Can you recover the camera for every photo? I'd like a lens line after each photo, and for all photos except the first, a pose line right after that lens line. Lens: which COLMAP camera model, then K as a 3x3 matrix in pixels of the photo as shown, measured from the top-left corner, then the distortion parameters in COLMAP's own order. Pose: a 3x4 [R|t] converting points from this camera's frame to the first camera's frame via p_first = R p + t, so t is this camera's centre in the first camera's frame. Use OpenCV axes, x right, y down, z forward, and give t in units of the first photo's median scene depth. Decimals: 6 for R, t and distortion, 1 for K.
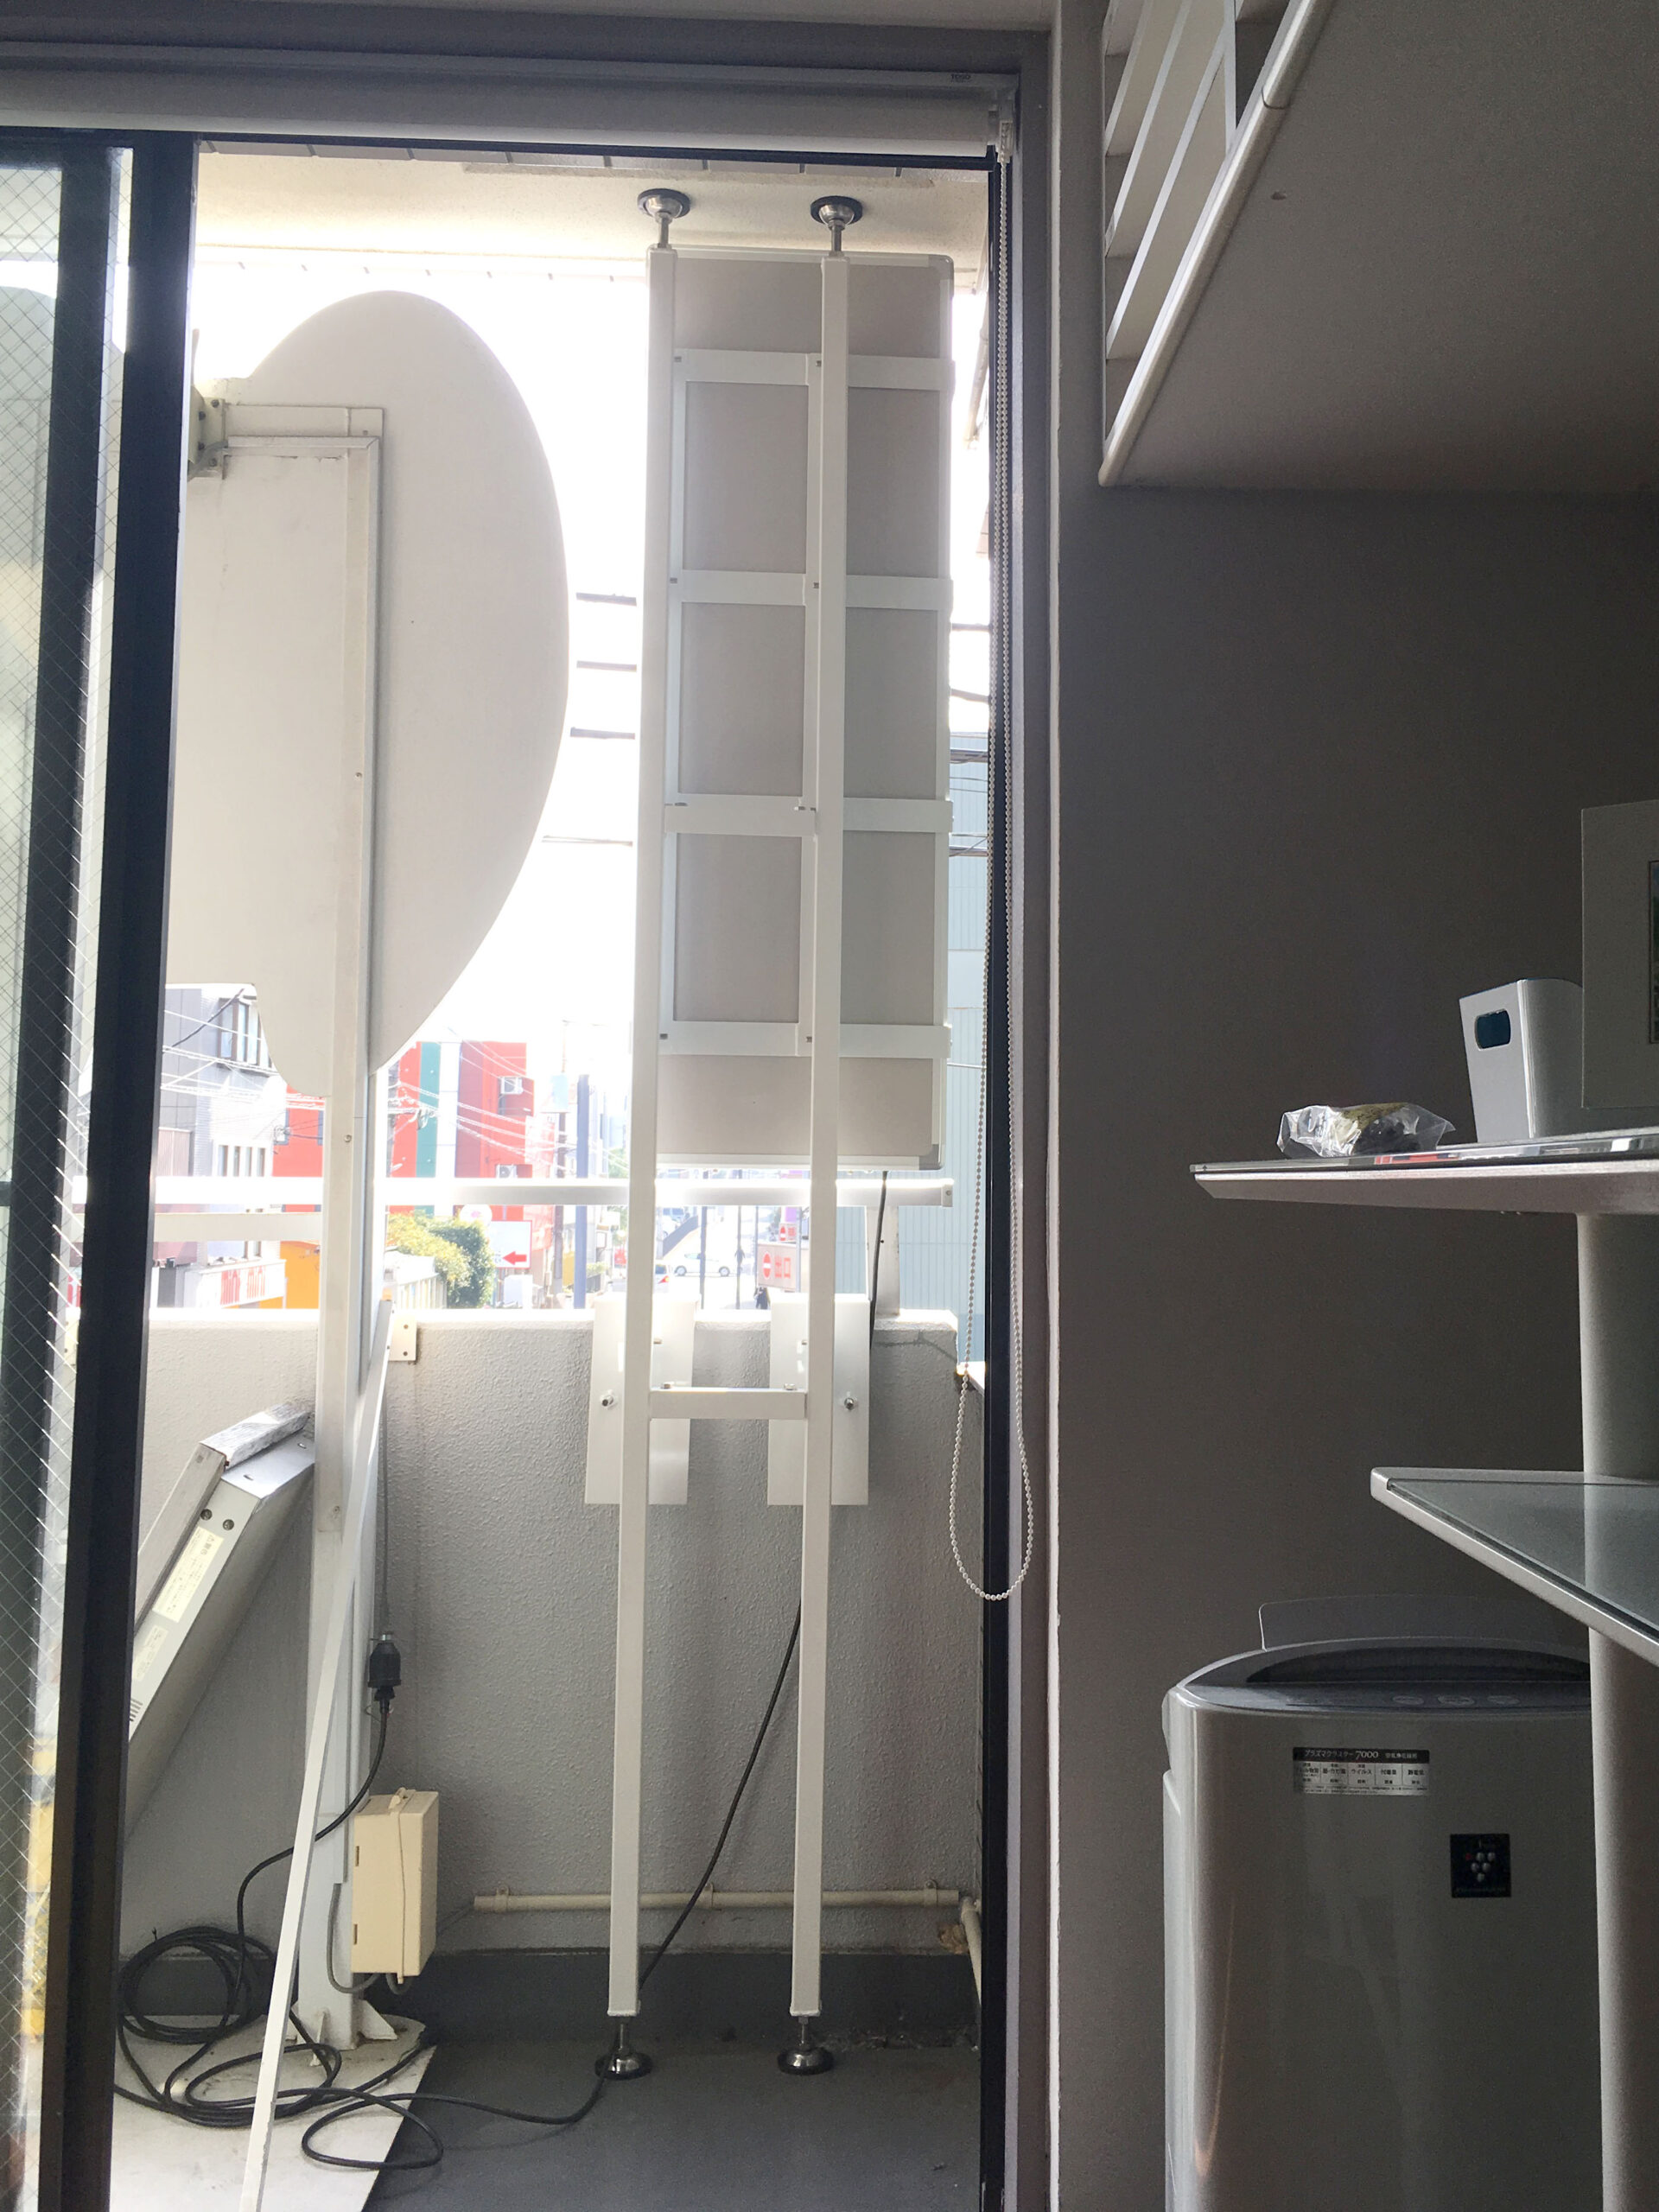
lens RADIAL K [[1881.2, 0, 875.8], [0, 1881.2, 1096.2], [0, 0, 1]] dist [0.052630, -0.001967]
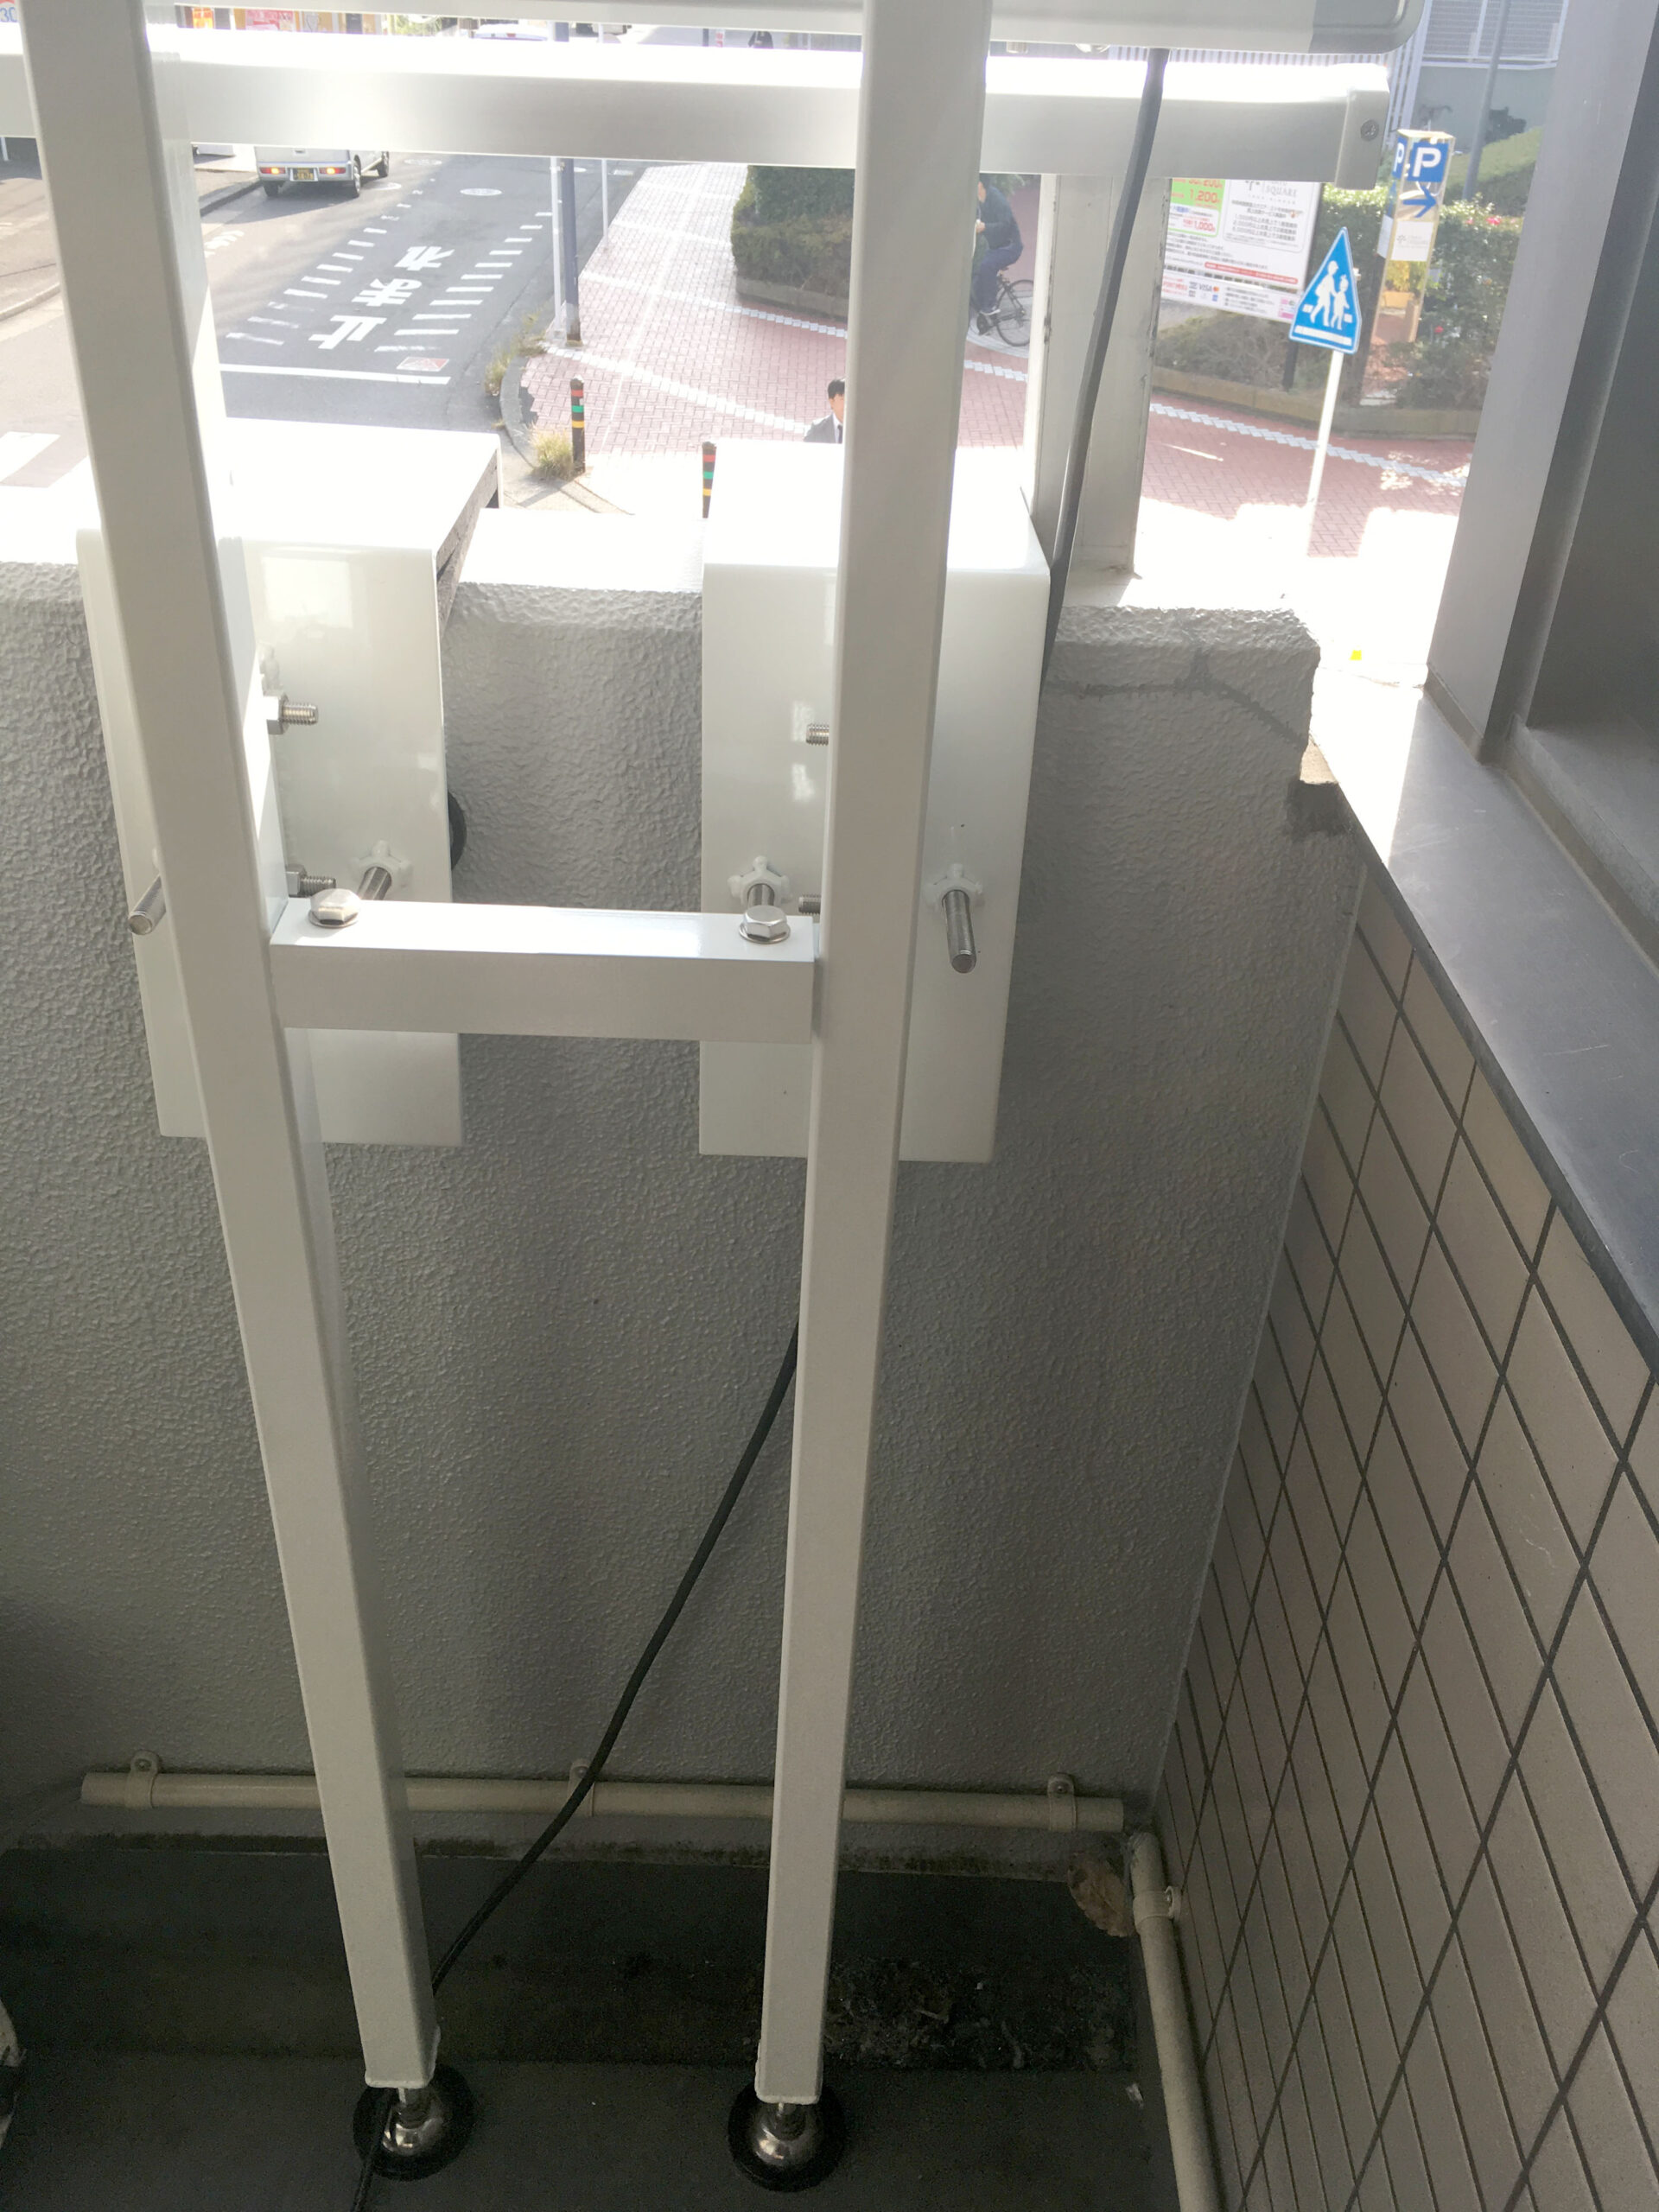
lens RADIAL K [[1881.2, 0, 875.8], [0, 1881.2, 1096.2], [0, 0, 1]] dist [0.052630, -0.001967]
pose [[0.998487, 0.054884, -0.003398, -0.025120], [-0.041493, 0.792551, 0.608392, -0.002182], [0.036084, -0.607331, 0.793629, 0.728080]]
